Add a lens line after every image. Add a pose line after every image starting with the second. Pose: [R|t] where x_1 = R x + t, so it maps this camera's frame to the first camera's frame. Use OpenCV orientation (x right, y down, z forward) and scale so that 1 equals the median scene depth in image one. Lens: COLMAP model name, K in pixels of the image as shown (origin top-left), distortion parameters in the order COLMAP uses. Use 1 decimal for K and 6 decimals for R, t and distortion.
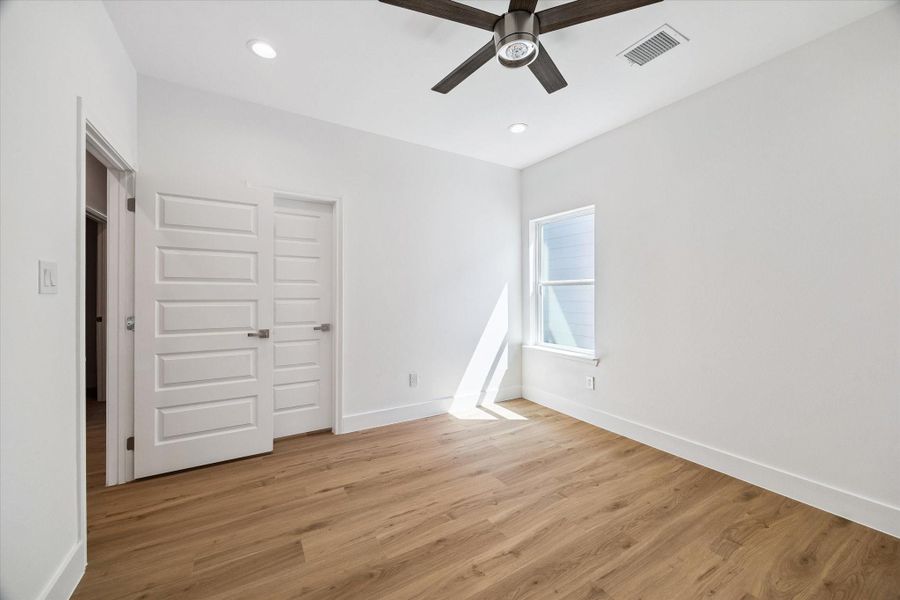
lens RADIAL K [[343.3, 0, 449.8], [0, 343.3, 296.8], [0, 0, 1]] dist [-0.002185, 0.000985]
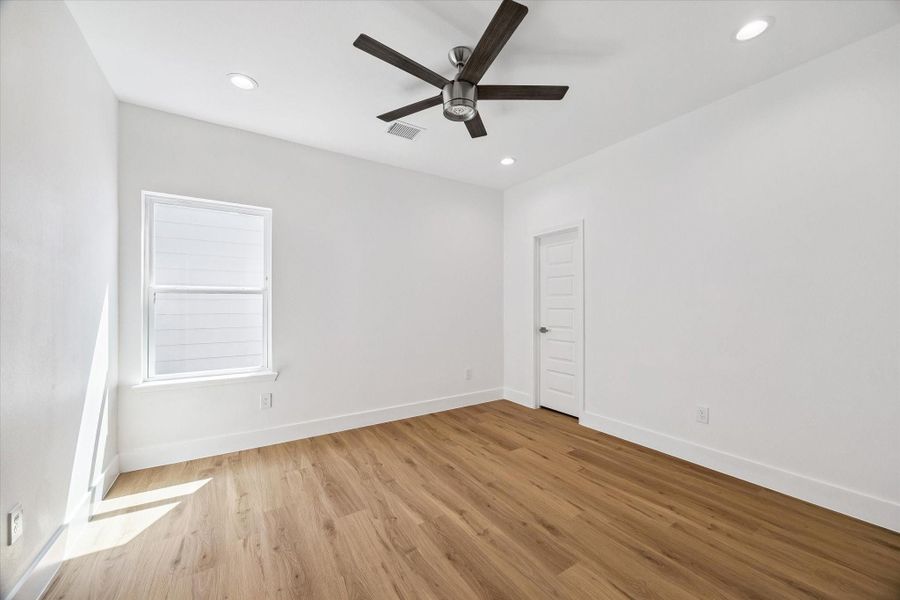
lens RADIAL K [[343.3, 0, 452.4], [0, 343.3, 305.5], [0, 0, 1]] dist [-0.002185, 0.000985]
pose [[-0.039365, 0.002000, 0.999223, -0.694215], [0.005552, 0.999983, -0.001783, -0.000765], [-0.999209, 0.005477, -0.039375, 0.709923]]
